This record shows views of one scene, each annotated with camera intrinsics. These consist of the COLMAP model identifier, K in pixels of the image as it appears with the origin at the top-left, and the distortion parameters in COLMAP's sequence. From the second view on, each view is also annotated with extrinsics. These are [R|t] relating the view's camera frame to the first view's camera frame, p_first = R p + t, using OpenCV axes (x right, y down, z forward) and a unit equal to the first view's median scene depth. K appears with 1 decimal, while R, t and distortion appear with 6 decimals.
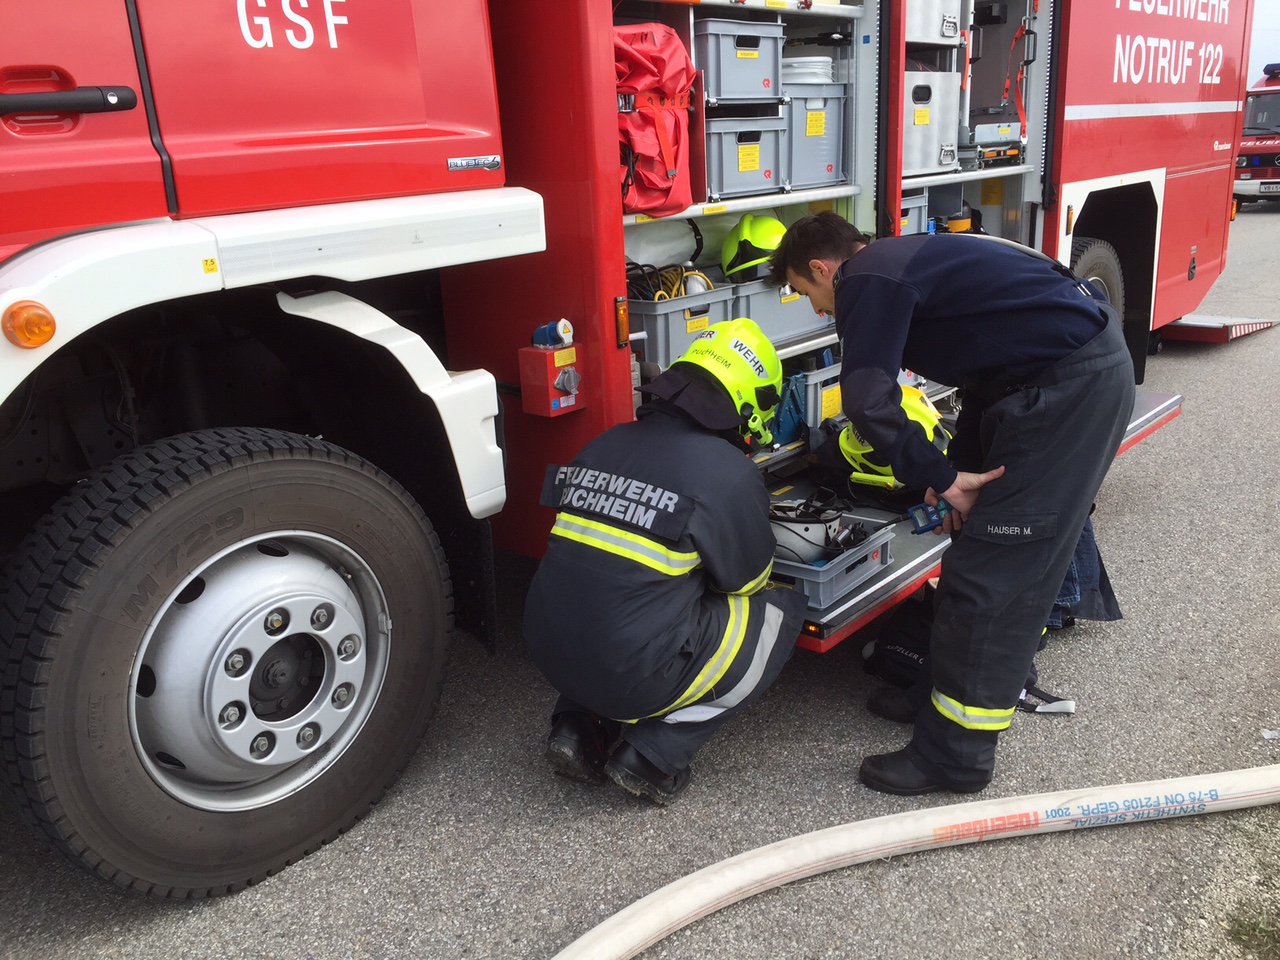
lens RADIAL K [[1094.2, 0, 639.8], [0, 1094.2, 474.0], [0, 0, 1]] dist [0.005671, -0.017685]
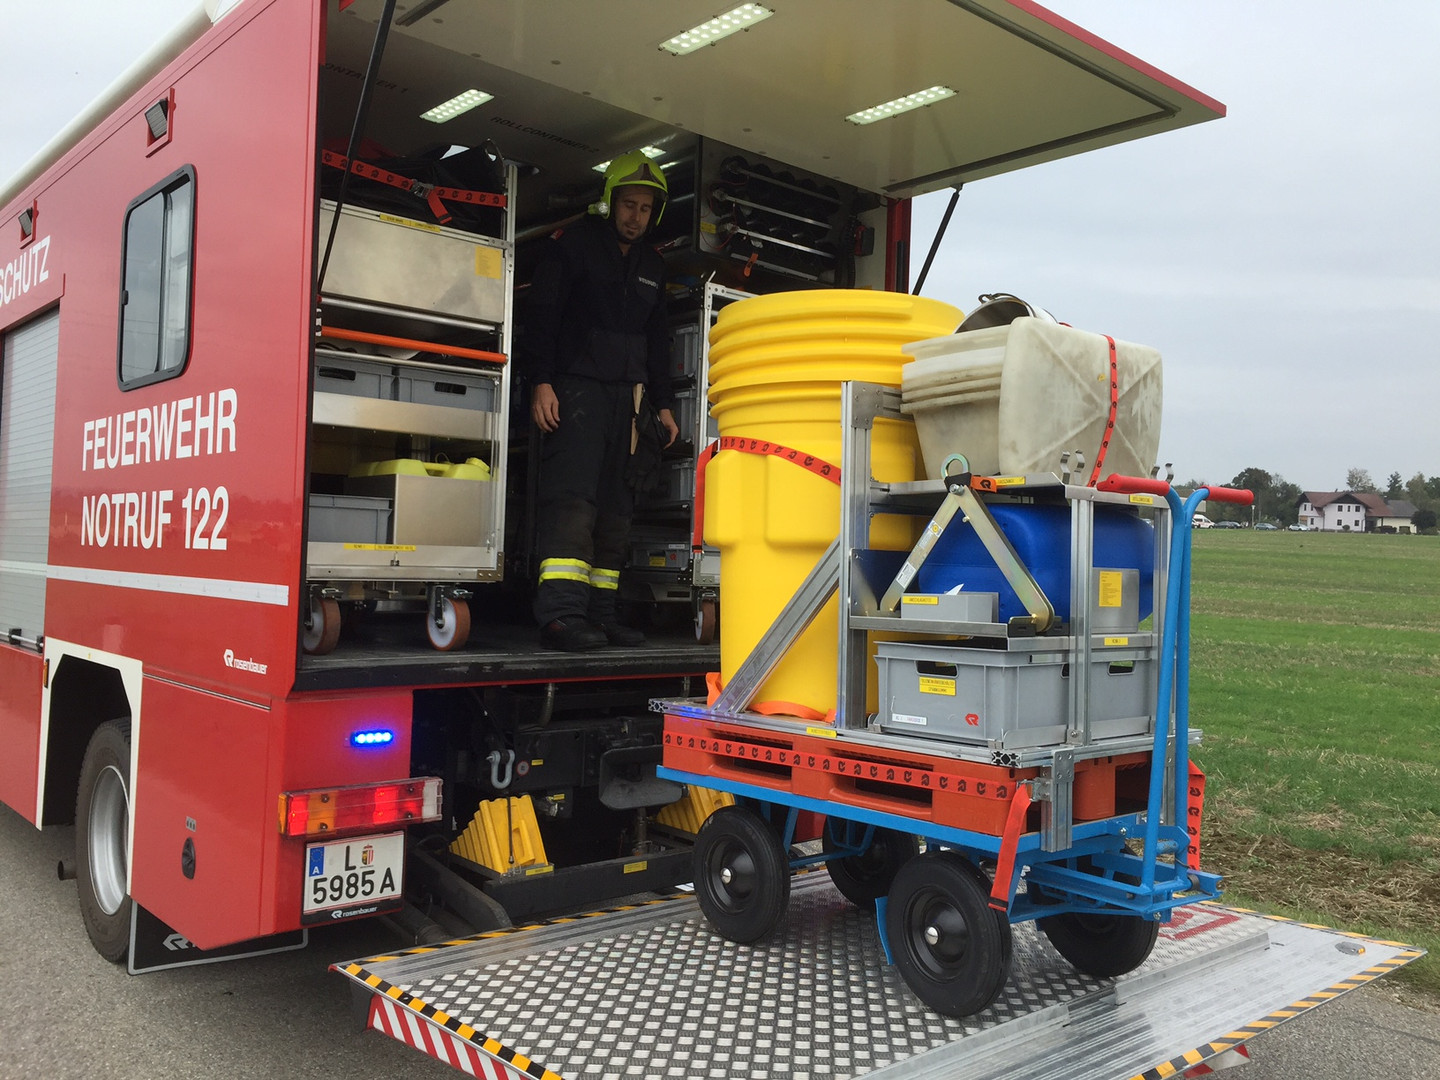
lens RADIAL K [[1231.0, 0, 720.2], [0, 1231.0, 535.8], [0, 0, 1]] dist [0.005671, -0.017685]
pose [[-0.120796, 0.018396, -0.992507, 1.147395], [-0.318205, 0.946351, 0.056269, -0.488248], [0.940295, 0.322618, -0.108461, 1.326422]]
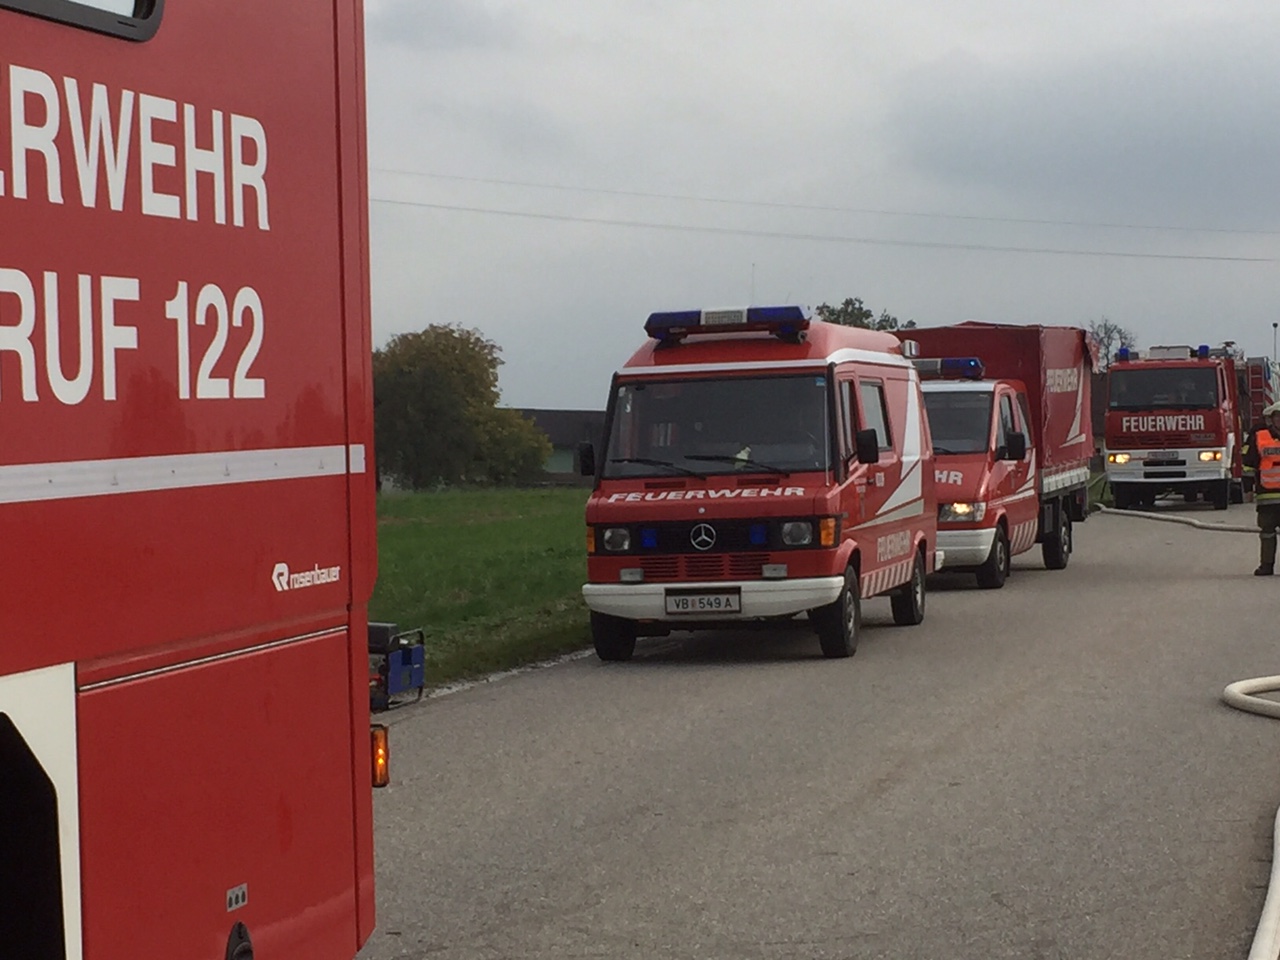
lens RADIAL K [[2890.4, 0, 640.1], [0, 2890.4, 480.8], [0, 0, 1]] dist [-0.052818, 0.000000]
pose [[0.896650, 0.018556, 0.442350, 0.250026], [0.105520, 0.961373, -0.254220, -0.100770], [-0.429981, 0.274623, 0.860057, 0.210748]]
